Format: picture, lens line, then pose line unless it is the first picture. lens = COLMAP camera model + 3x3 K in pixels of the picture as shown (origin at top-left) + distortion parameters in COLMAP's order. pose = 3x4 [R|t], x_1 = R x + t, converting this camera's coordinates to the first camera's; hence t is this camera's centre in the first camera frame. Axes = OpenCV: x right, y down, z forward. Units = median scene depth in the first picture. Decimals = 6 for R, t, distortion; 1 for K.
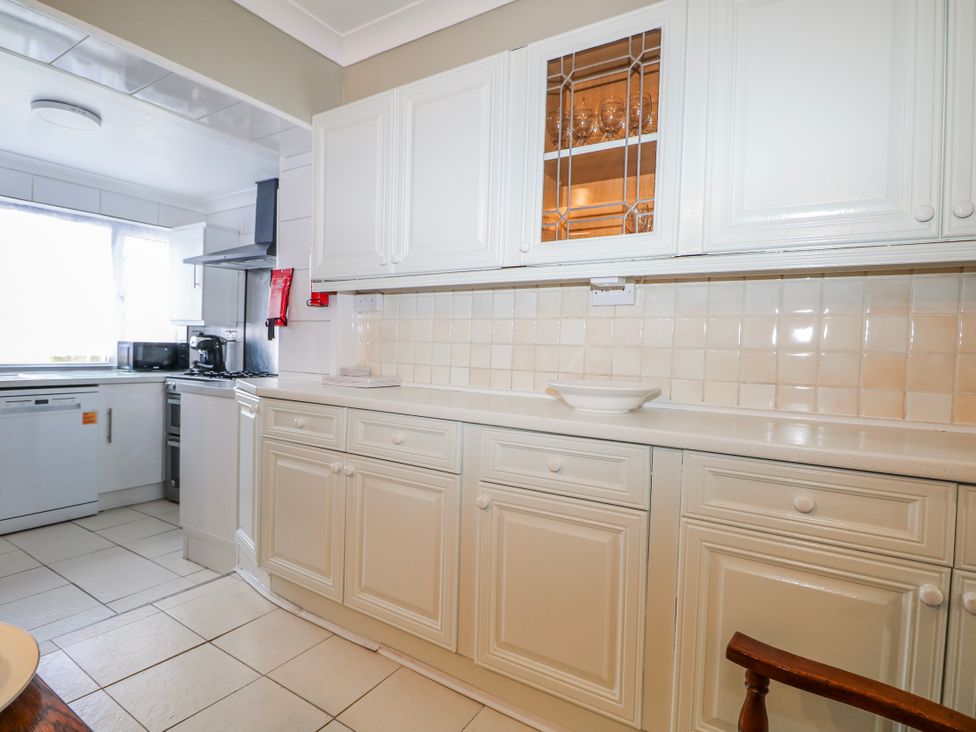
lens RADIAL K [[486.5, 0, 482.7], [0, 486.5, 360.7], [0, 0, 1]] dist [-0.000914, -0.011537]
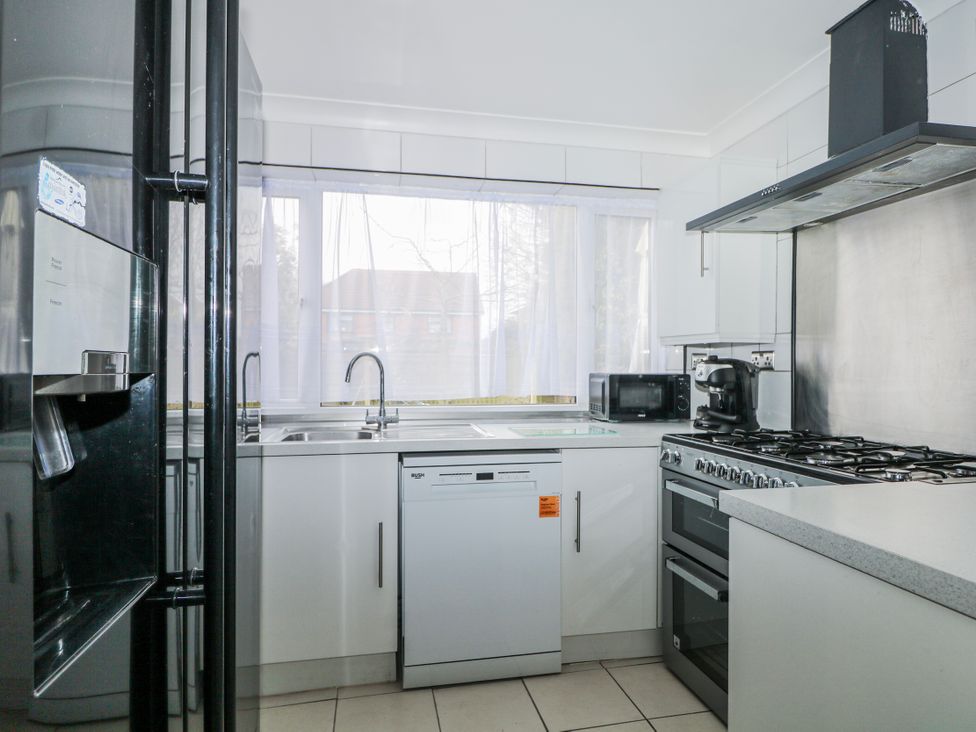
lens RADIAL K [[486.5, 0, 482.7], [0, 486.5, 360.7], [0, 0, 1]] dist [-0.000914, -0.011537]
pose [[0.648386, -0.032977, -0.760597, -0.329932], [-0.006839, 0.998769, -0.049134, -0.023064], [0.761281, 0.037060, 0.647362, 0.442327]]
